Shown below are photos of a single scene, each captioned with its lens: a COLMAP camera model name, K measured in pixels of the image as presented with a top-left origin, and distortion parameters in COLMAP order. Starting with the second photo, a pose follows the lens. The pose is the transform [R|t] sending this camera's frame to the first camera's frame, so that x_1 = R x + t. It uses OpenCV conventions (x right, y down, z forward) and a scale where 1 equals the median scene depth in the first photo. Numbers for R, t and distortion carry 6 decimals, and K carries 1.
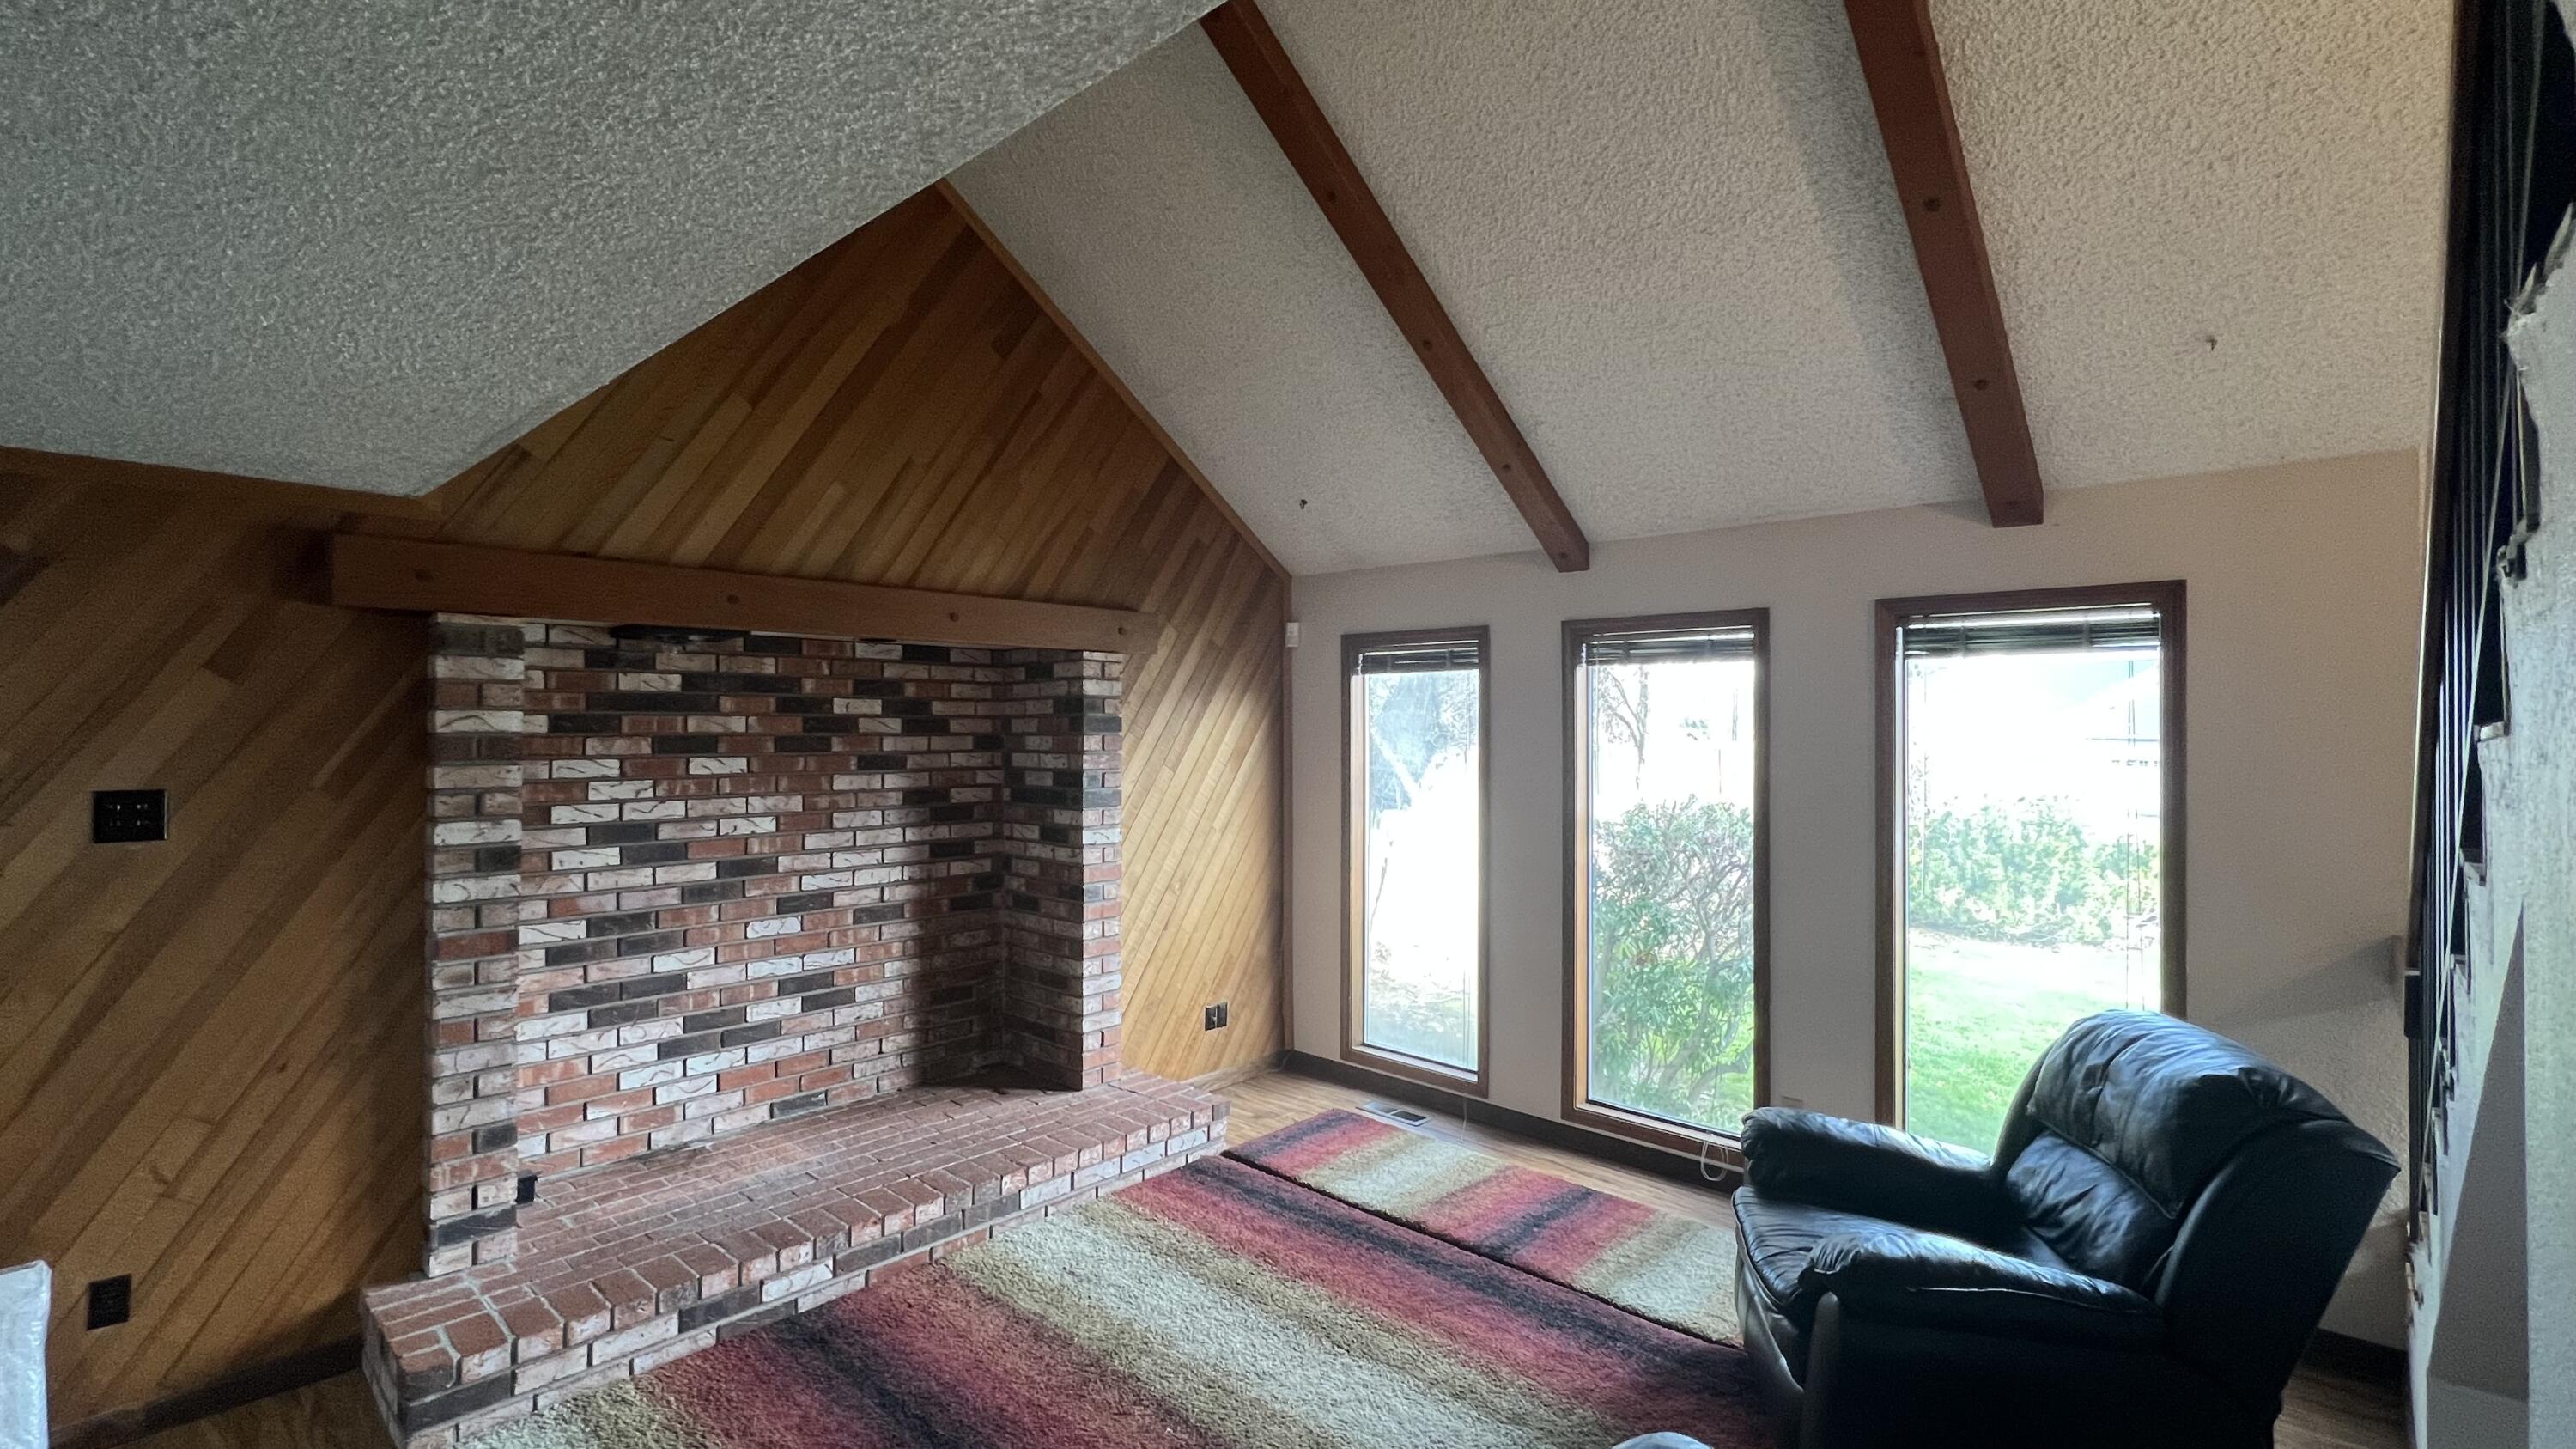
lens RADIAL K [[1132.9, 0, 1277.2], [0, 1132.9, 721.2], [0, 0, 1]] dist [-0.000245, 0.001078]
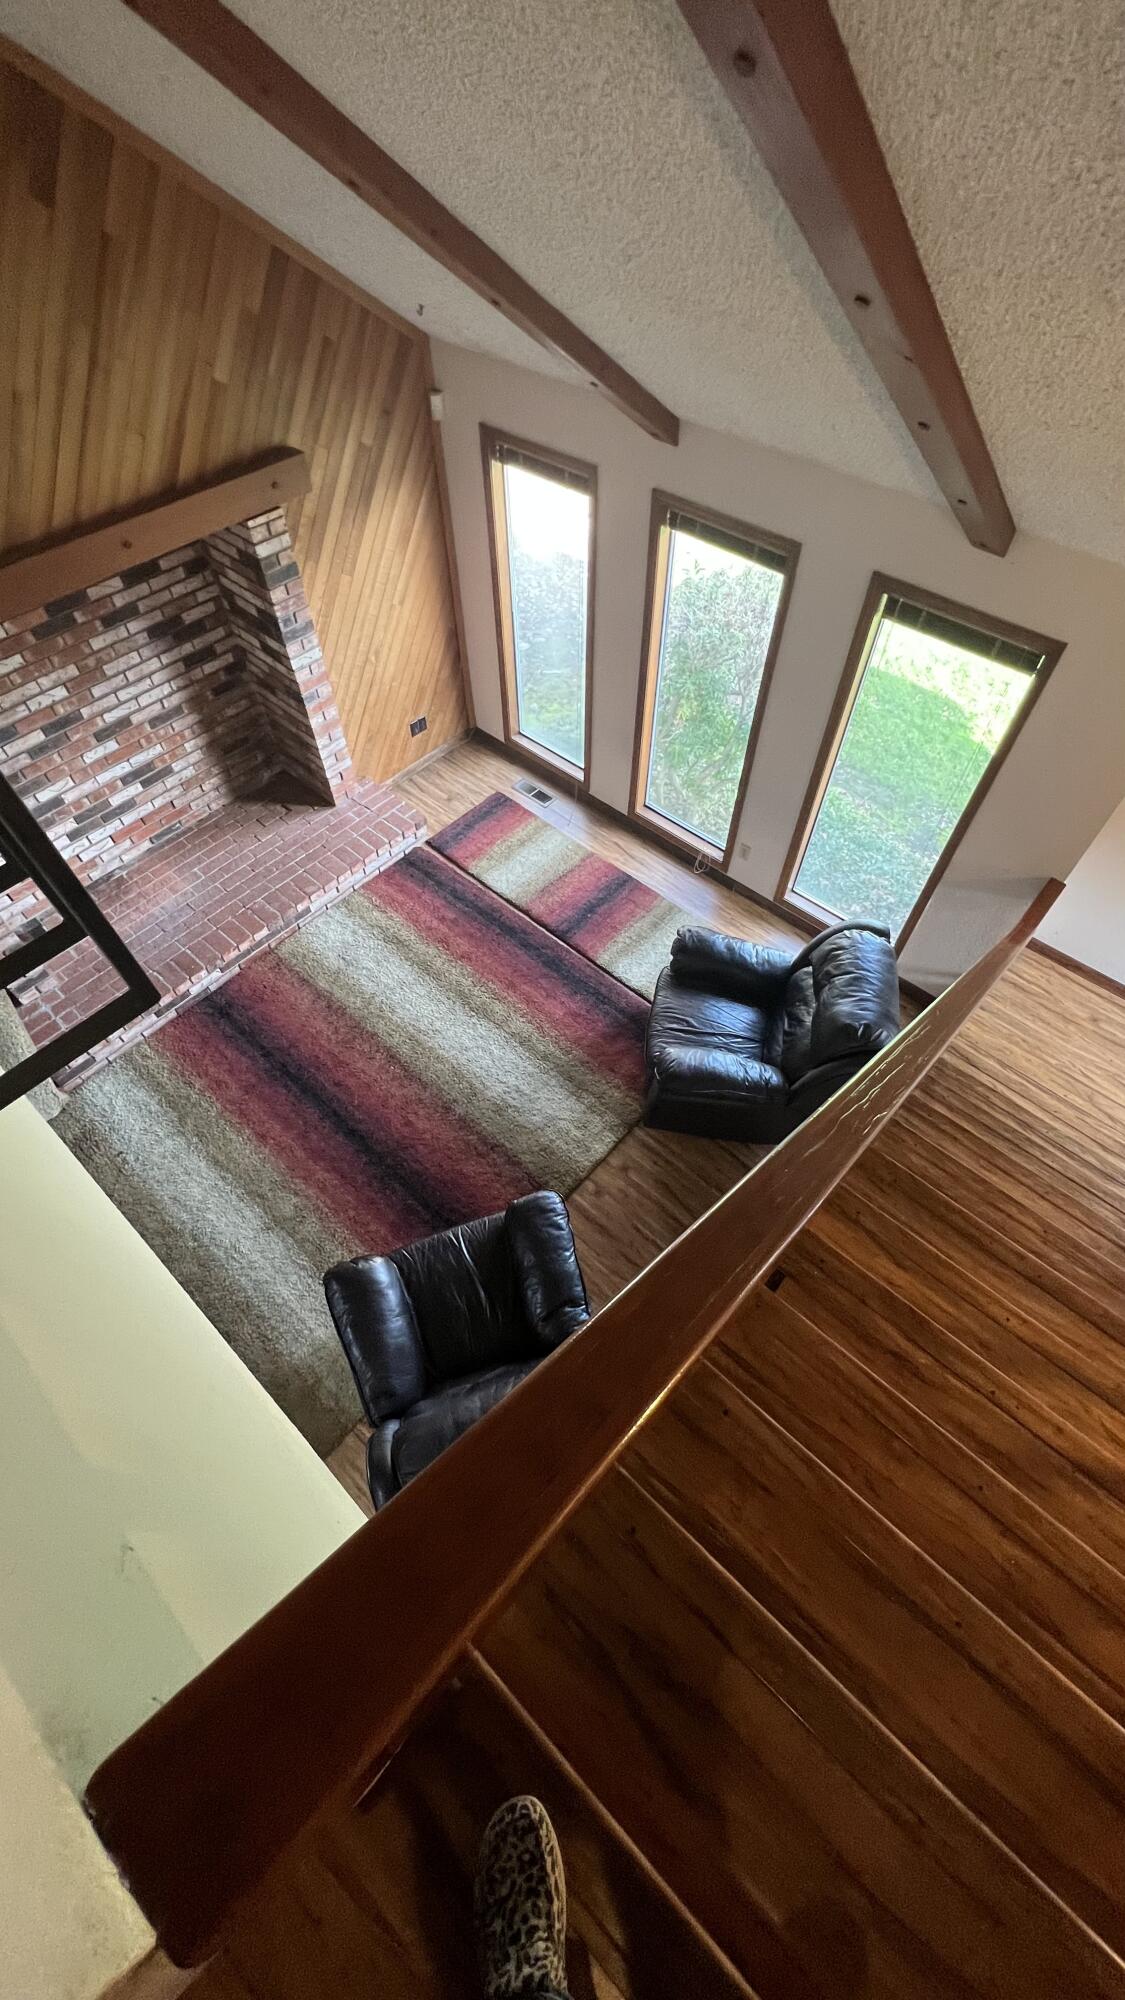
lens RADIAL K [[792.7, 0, 567.6], [0, 792.7, 1000.5], [0, 0, 1]] dist [-0.002220, -0.000387]
pose [[0.999731, -0.020437, 0.010964, 0.149932], [0.002791, 0.575349, 0.817903, -0.466449], [-0.023024, -0.817653, 0.575251, 0.109552]]
